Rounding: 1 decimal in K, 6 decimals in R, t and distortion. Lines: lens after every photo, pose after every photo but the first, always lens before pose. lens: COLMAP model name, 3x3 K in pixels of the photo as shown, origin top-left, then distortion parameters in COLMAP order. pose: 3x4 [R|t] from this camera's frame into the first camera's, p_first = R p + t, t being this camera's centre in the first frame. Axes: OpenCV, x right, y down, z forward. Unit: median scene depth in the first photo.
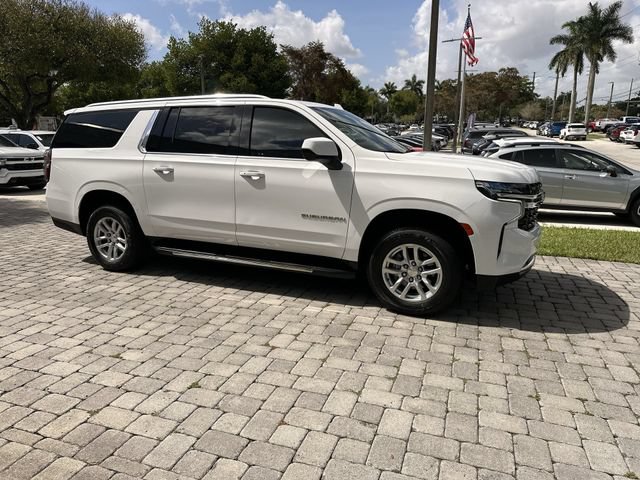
lens RADIAL K [[447.7, 0, 318.0], [0, 447.7, 222.8], [0, 0, 1]] dist [0.063166, -0.090660]
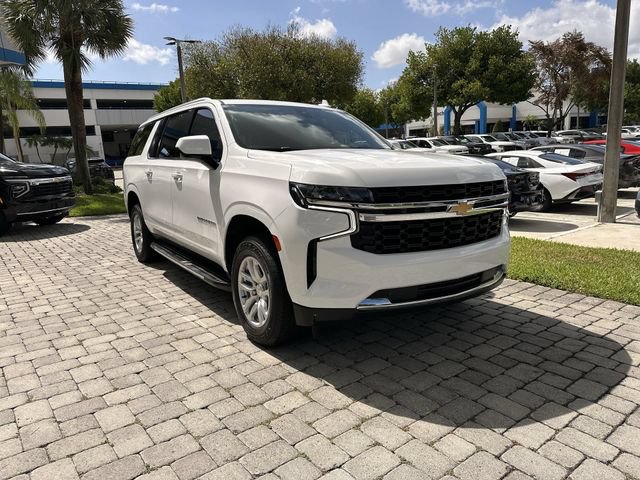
lens RADIAL K [[449.9, 0, 322.5], [0, 449.9, 223.1], [0, 0, 1]] dist [0.023972, -0.033962]
pose [[0.849765, 0.053556, -0.524434, 0.694687], [-0.065456, 0.997847, -0.004160, -0.019826], [0.523082, 0.037863, 0.851441, 0.322381]]
